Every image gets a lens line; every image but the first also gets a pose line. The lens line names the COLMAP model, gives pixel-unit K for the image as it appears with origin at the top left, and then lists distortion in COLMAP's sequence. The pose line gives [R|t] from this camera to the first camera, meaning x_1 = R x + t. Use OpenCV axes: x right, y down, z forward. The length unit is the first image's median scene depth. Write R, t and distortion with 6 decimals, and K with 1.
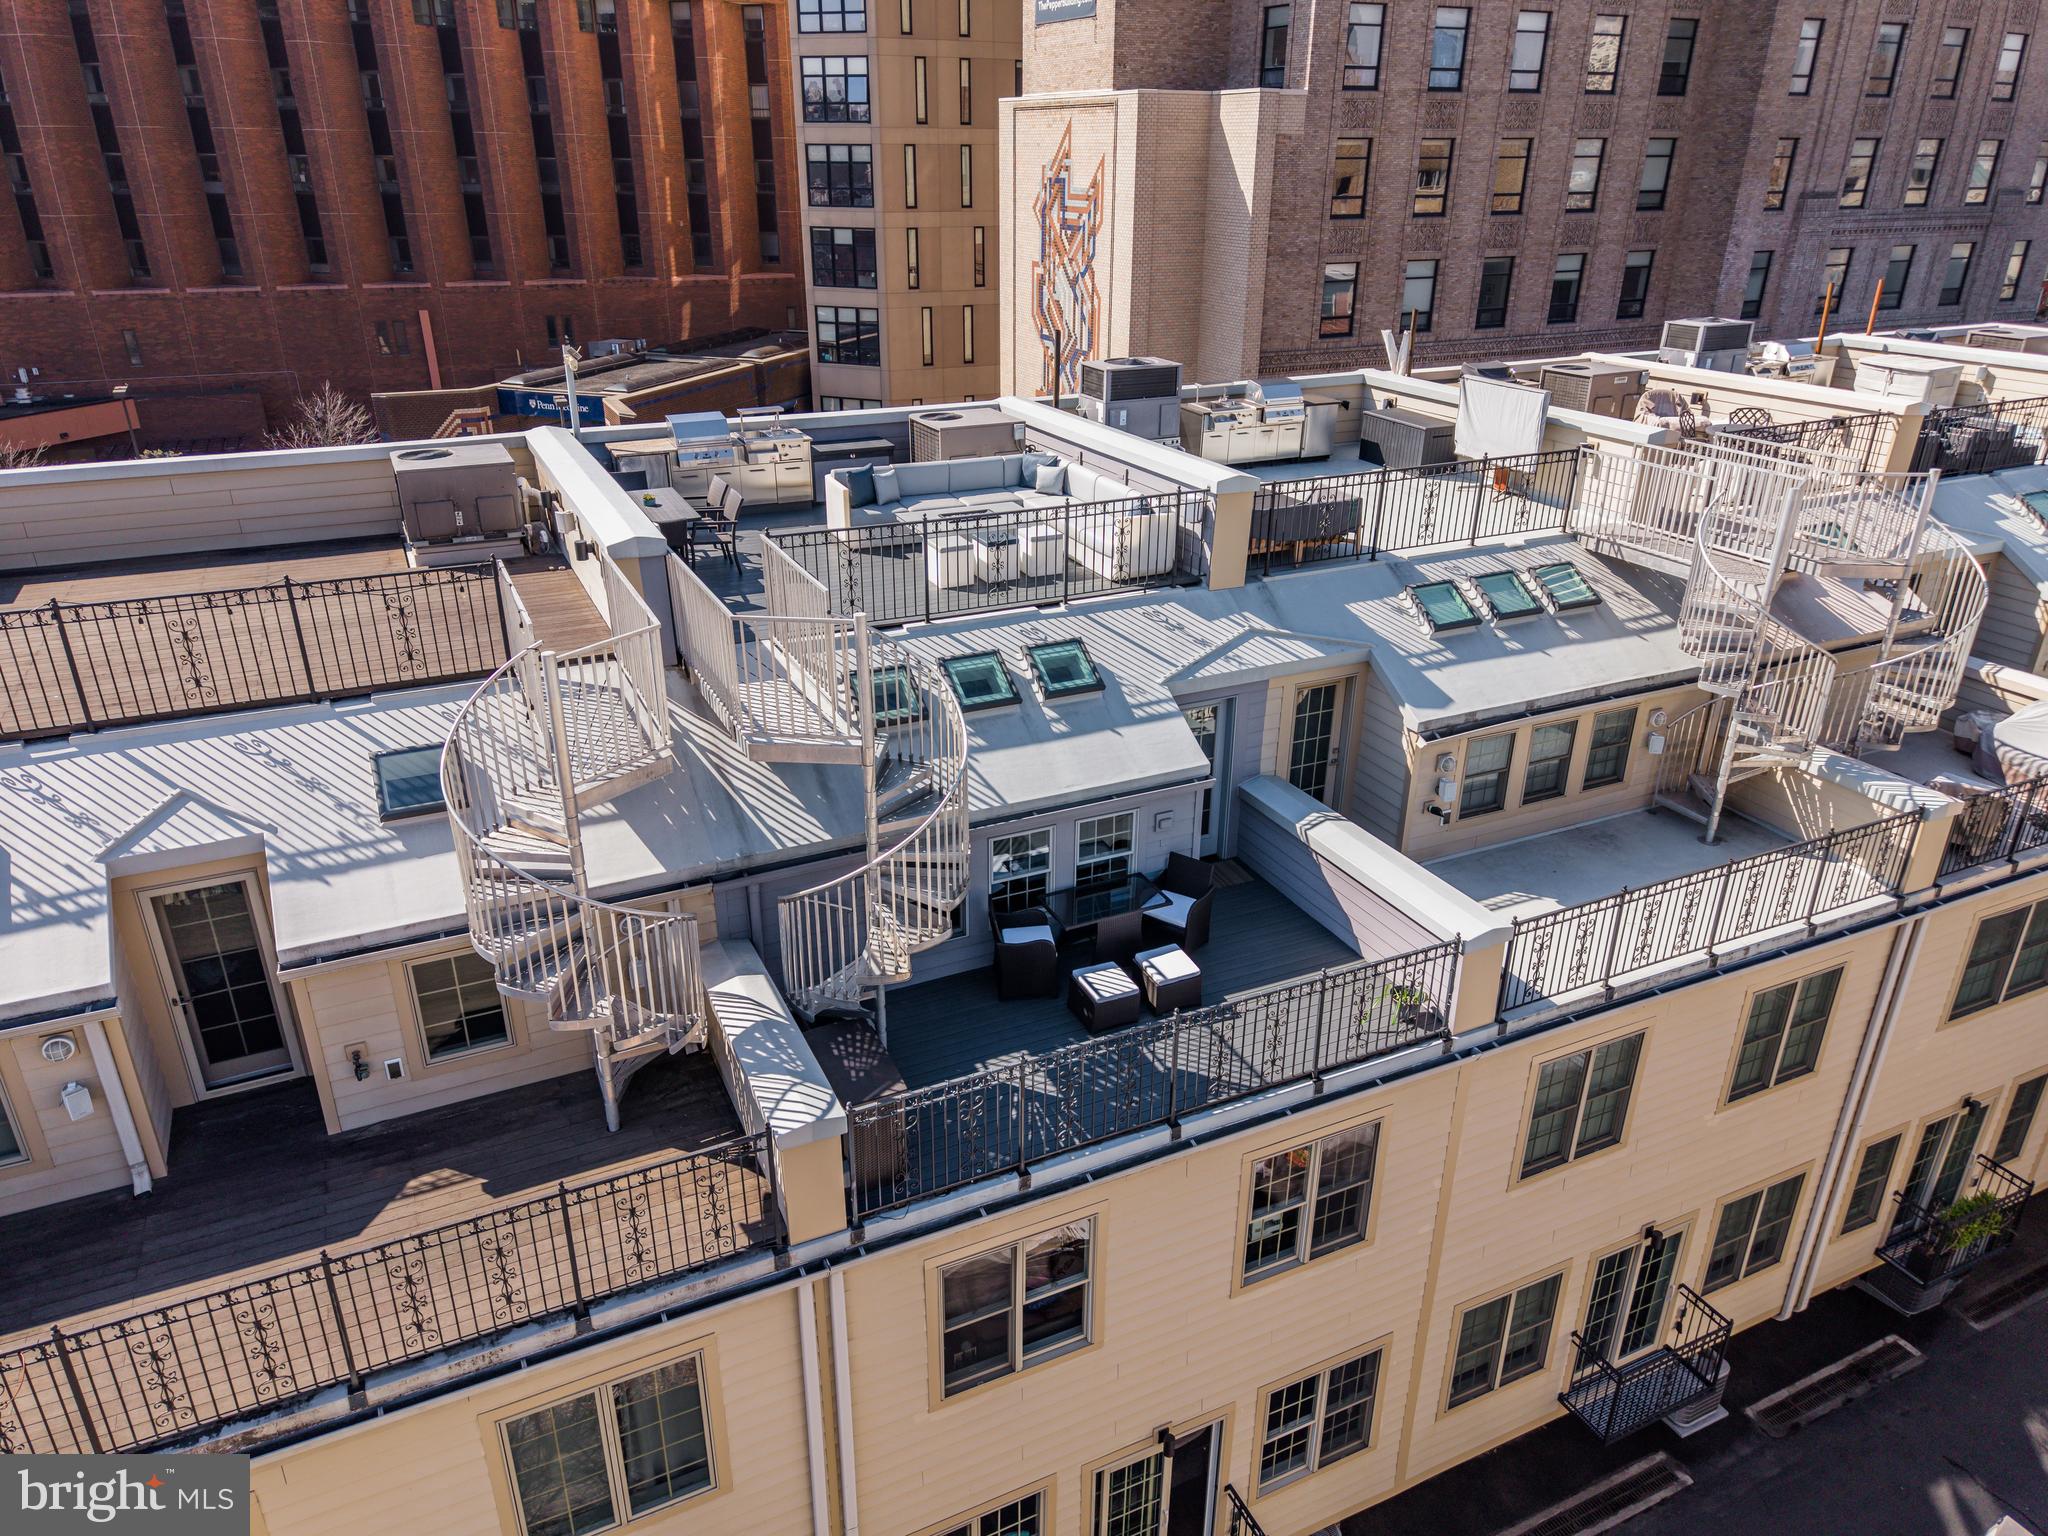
lens RADIAL K [[1332.0, 0, 1064.4], [0, 1332.0, 746.7], [0, 0, 1]] dist [0.031091, -0.018470]
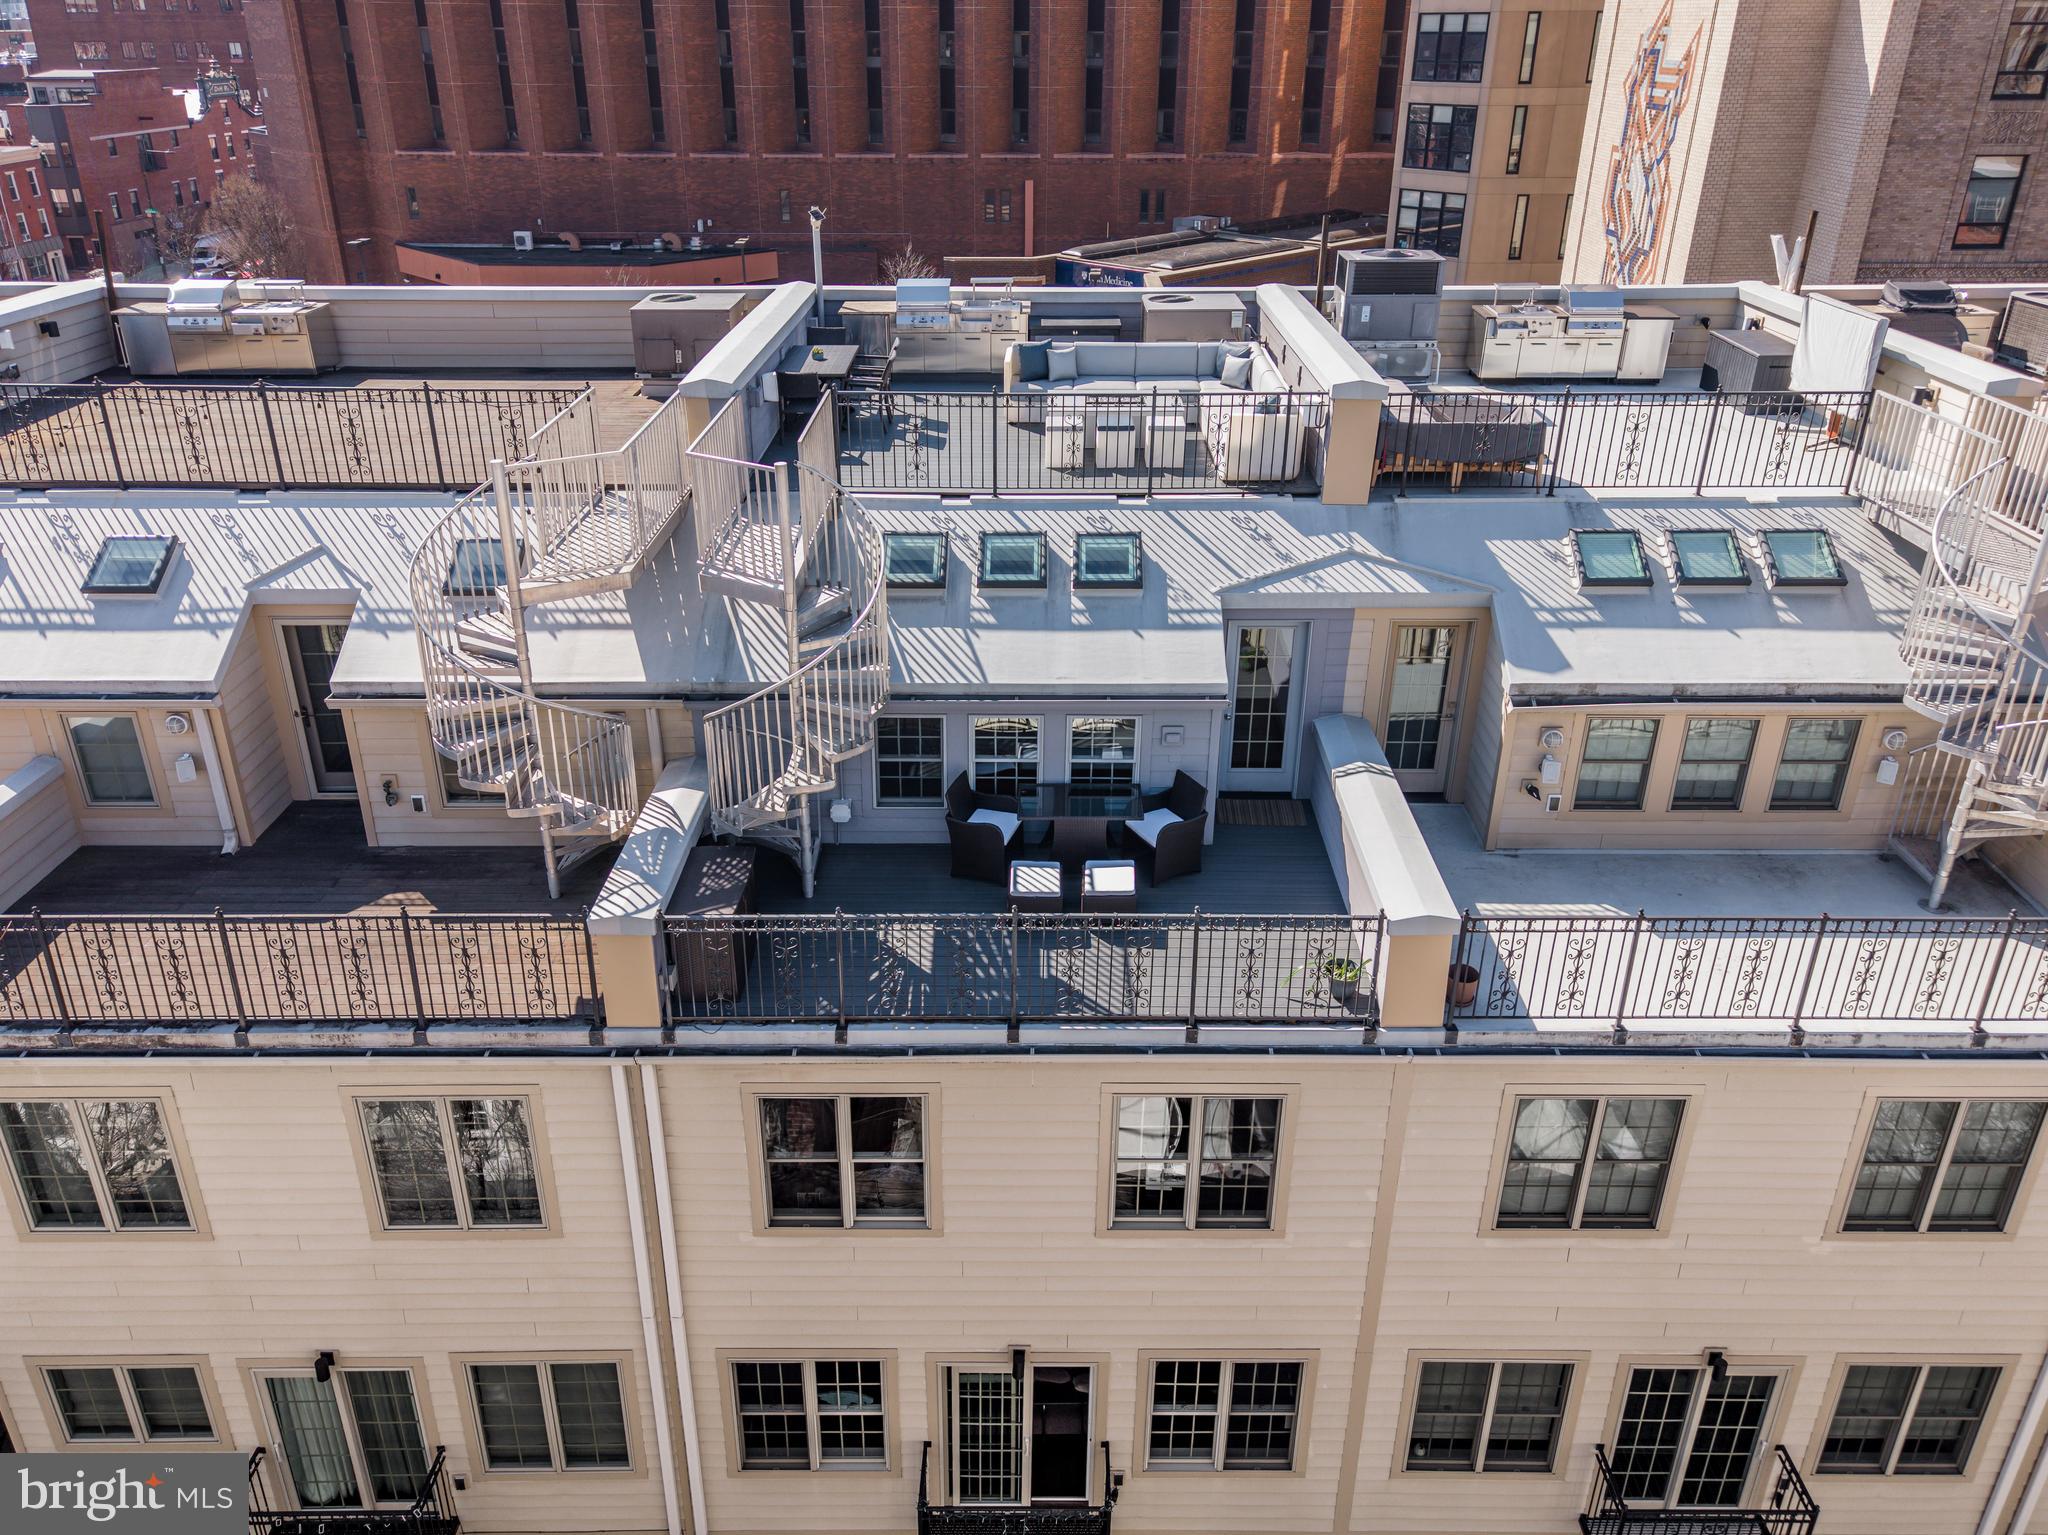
lens RADIAL K [[1459.0, 0, 1106.1], [0, 1459.0, 663.4], [0, 0, 1]] dist [0.039063, -0.024279]
pose [[0.906735, 0.164526, -0.388281, 0.408354], [-0.166857, 0.985584, 0.027967, -0.014231], [0.387285, 0.039429, 0.921116, 0.030369]]
